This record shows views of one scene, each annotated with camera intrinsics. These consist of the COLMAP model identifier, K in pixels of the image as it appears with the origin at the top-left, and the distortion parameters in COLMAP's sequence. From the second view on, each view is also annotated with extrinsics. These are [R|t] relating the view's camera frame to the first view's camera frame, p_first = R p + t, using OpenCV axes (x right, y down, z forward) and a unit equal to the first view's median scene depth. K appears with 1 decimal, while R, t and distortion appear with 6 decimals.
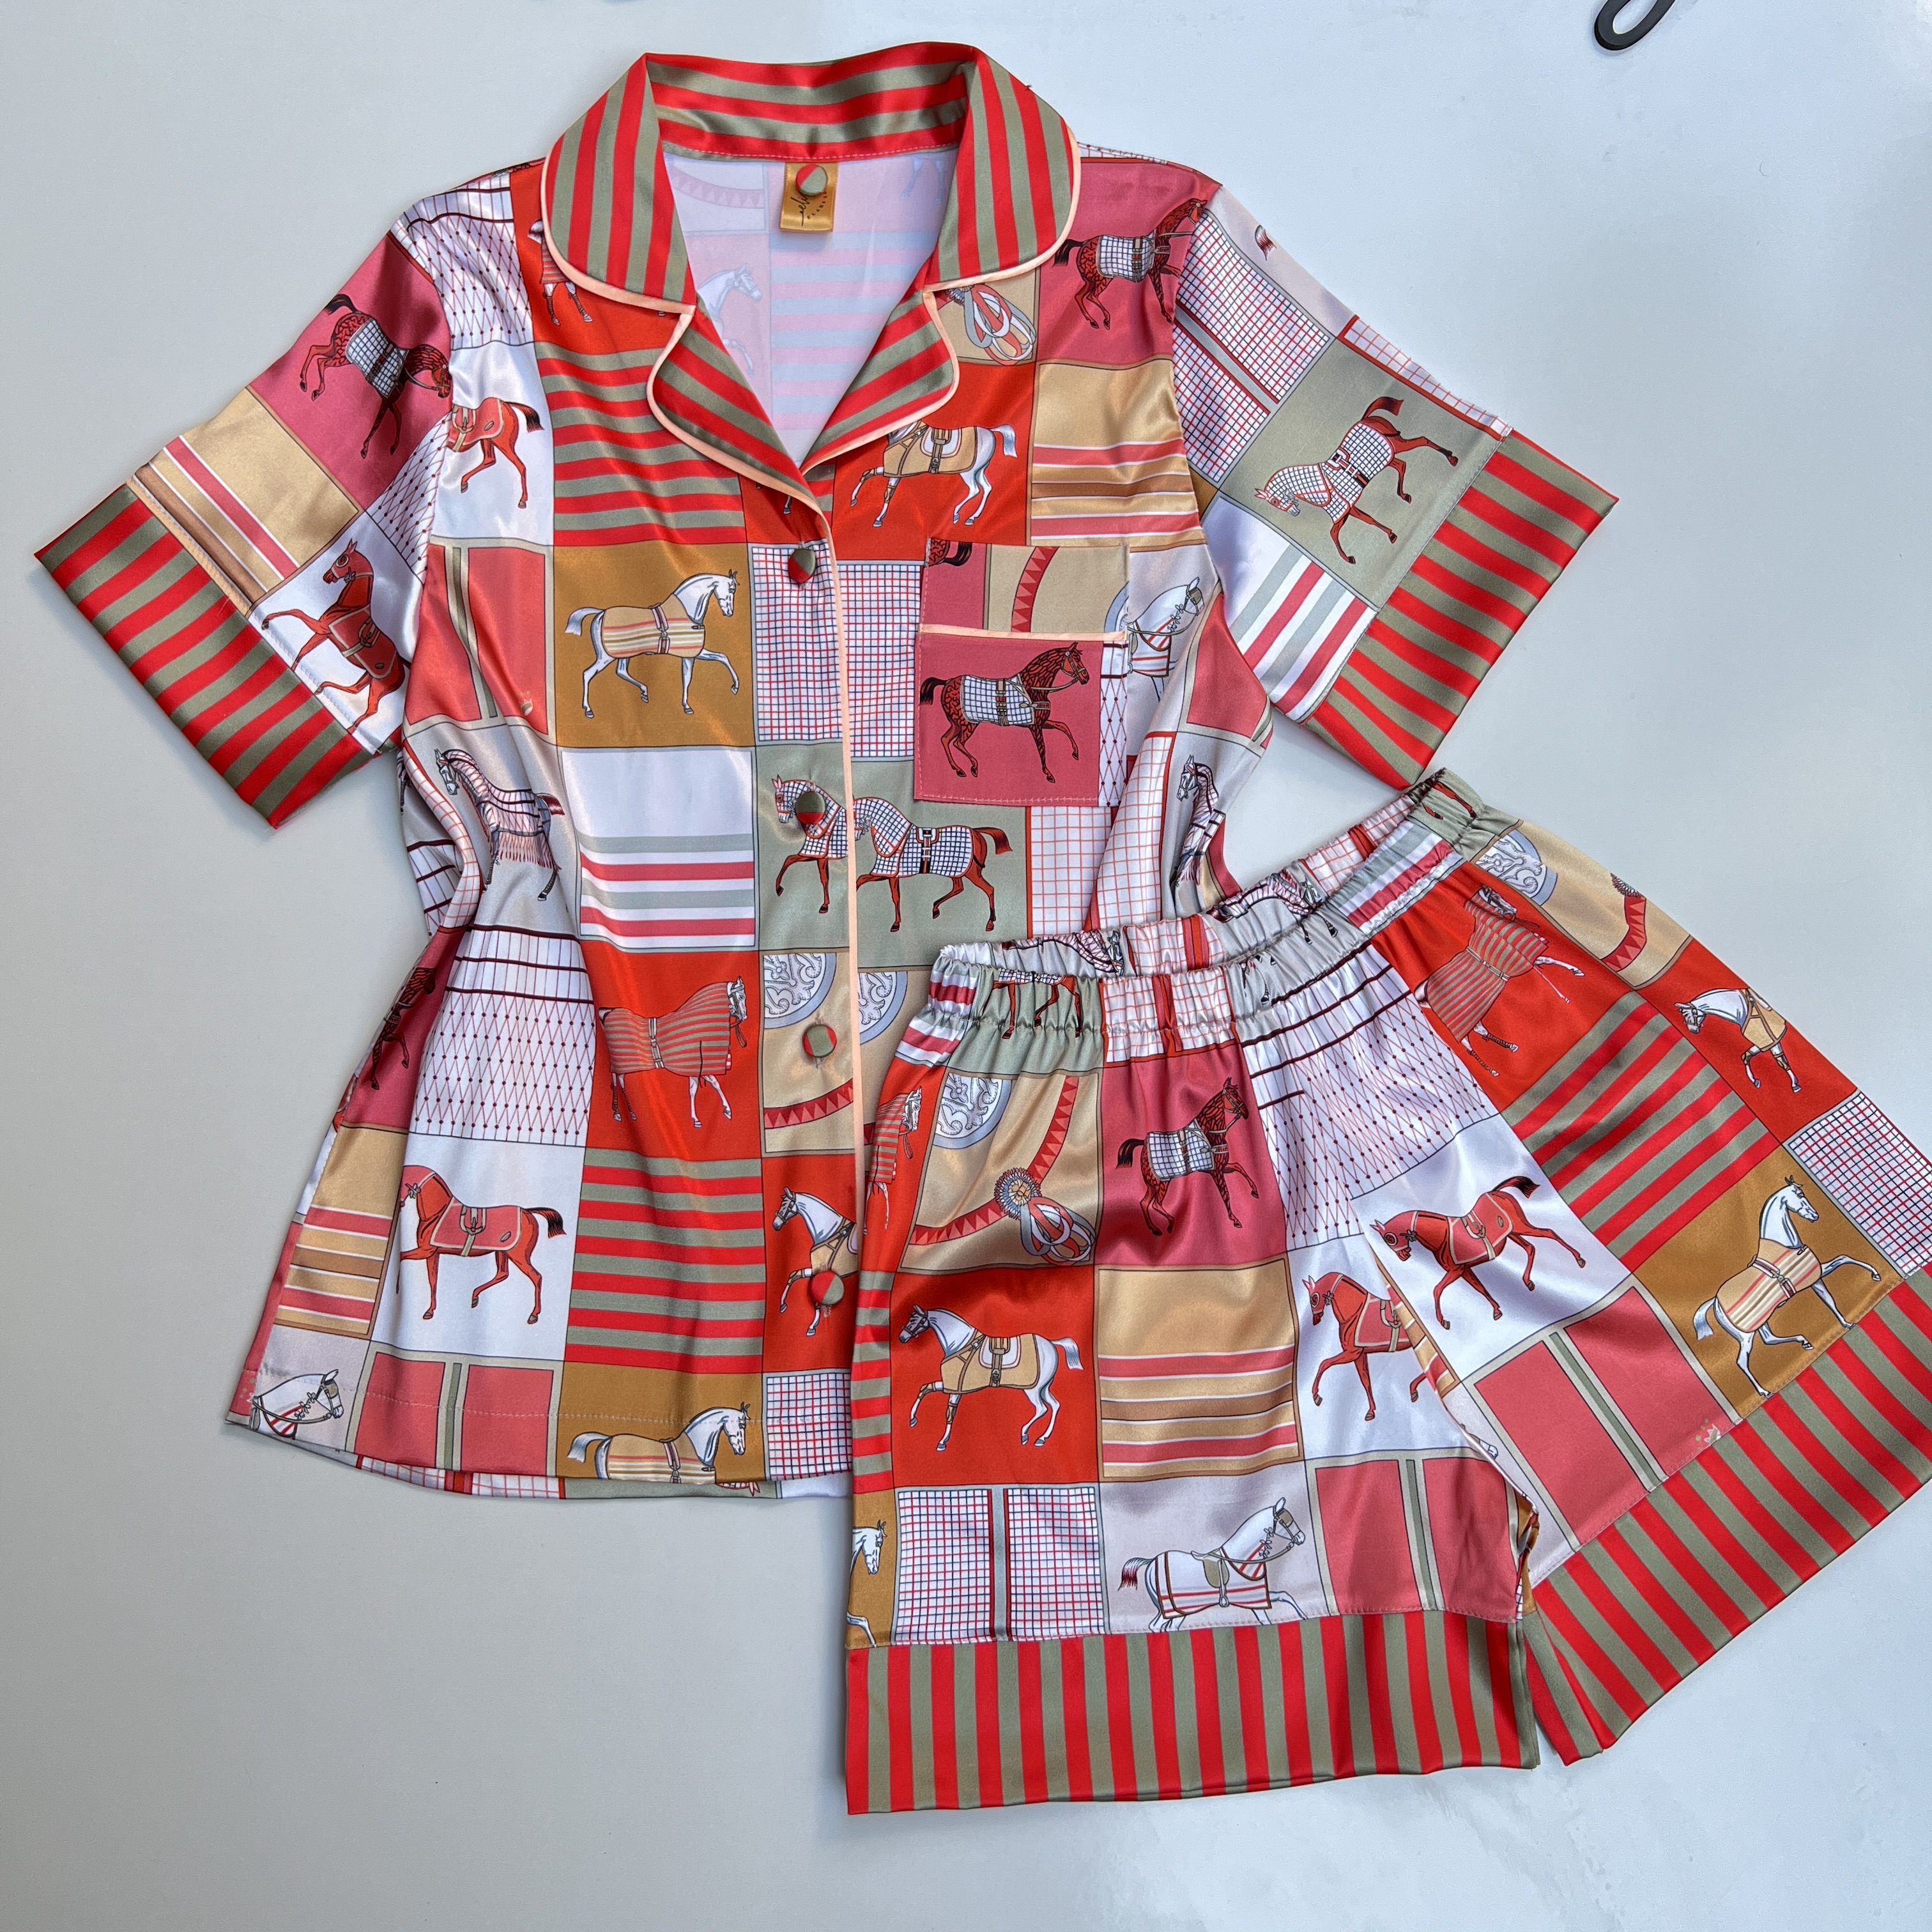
lens RADIAL K [[1699.2, 0, 977.9], [0, 1699.2, 981.1], [0, 0, 1]] dist [0.076972, -0.028614]
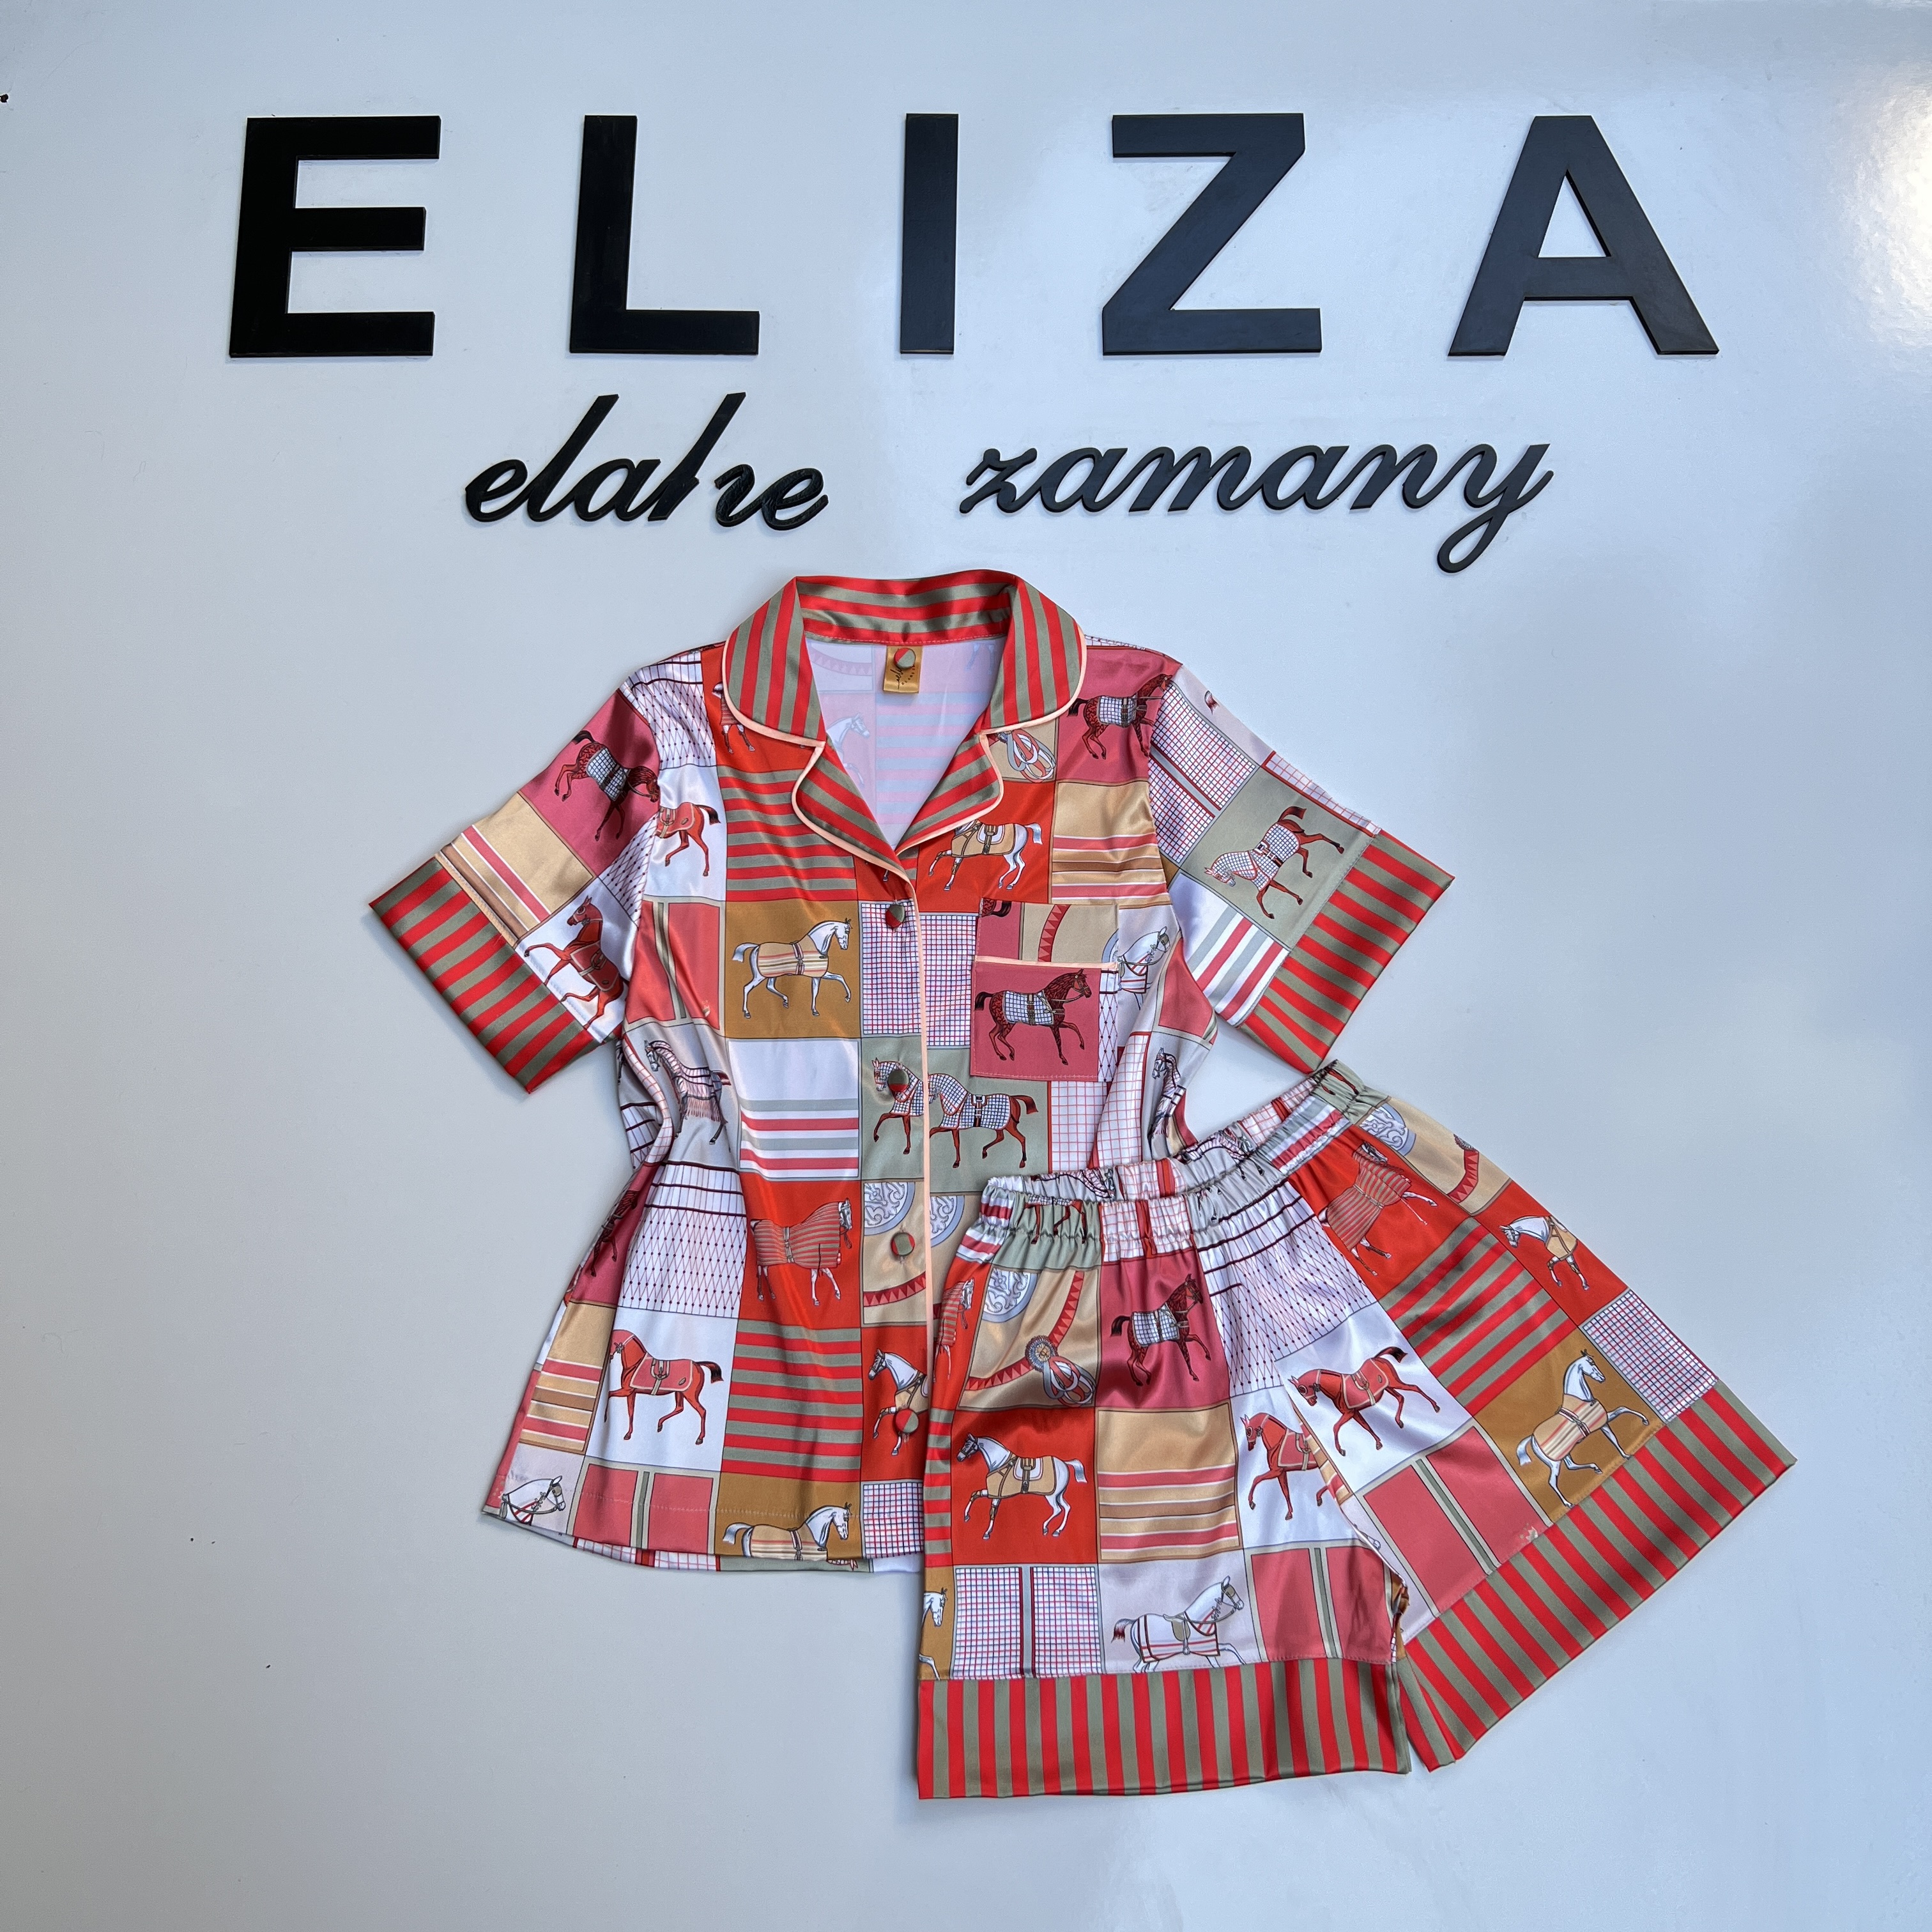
lens RADIAL K [[1699.2, 0, 968.2], [0, 1699.2, 976.7], [0, 0, 1]] dist [0.076972, -0.028614]
pose [[0.999755, 0.008207, -0.020568, -0.010584], [-0.011075, 0.989600, -0.143421, 0.017076], [0.019177, 0.143613, 0.989448, -0.450144]]
